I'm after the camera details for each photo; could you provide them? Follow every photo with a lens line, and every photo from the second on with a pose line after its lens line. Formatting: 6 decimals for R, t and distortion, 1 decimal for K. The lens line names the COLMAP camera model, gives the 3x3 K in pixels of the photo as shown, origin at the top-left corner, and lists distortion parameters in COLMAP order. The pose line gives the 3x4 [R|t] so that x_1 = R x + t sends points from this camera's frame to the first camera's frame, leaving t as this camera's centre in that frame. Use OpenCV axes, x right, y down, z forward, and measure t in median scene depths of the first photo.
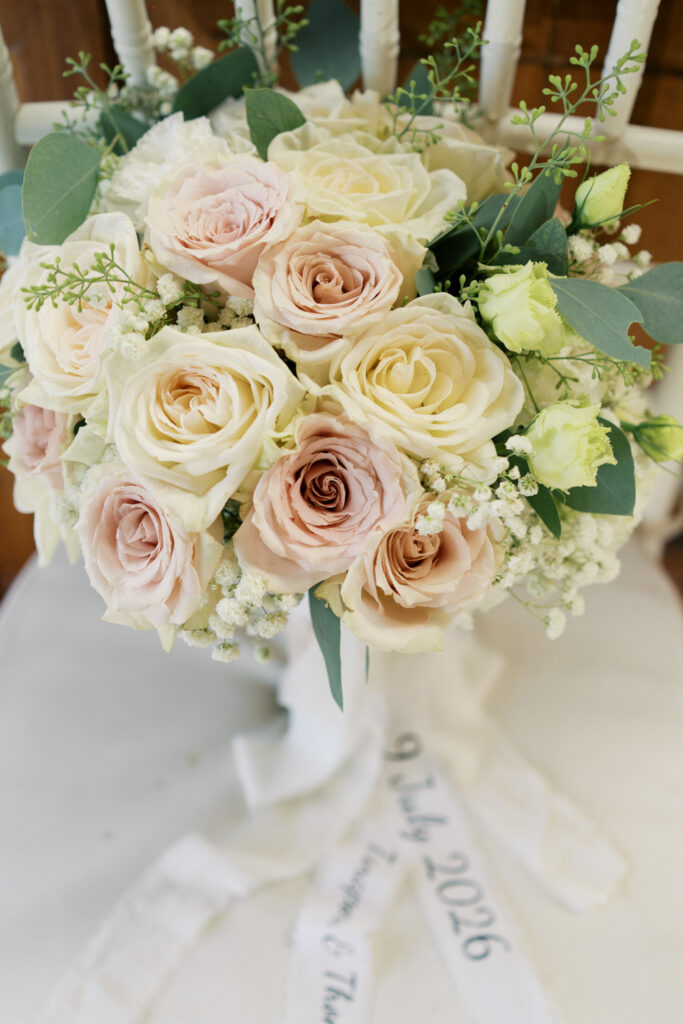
lens RADIAL K [[1555.3, 0, 370.4], [0, 1555.3, 511.1], [0, 0, 1]] dist [0.008008, -0.114010]
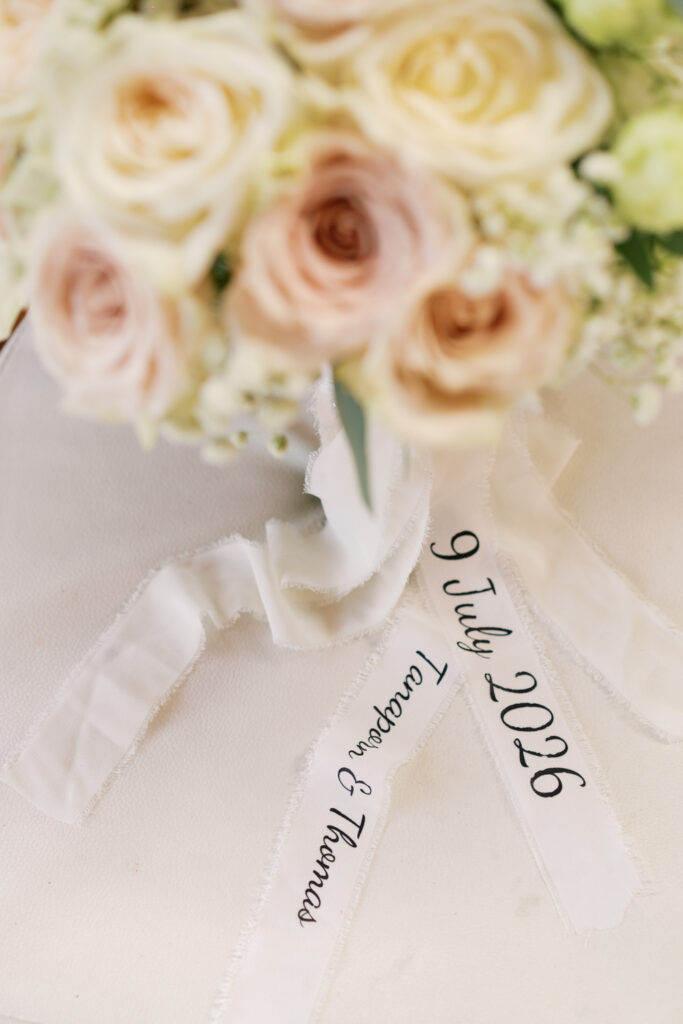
lens RADIAL K [[1555.3, 0, 370.4], [0, 1555.3, 511.1], [0, 0, 1]] dist [0.008008, -0.114010]
pose [[0.998708, -0.009541, -0.049922, 0.020258], [0.017471, 0.986814, 0.160915, -0.002744], [0.047729, -0.161580, 0.985705, 0.232663]]
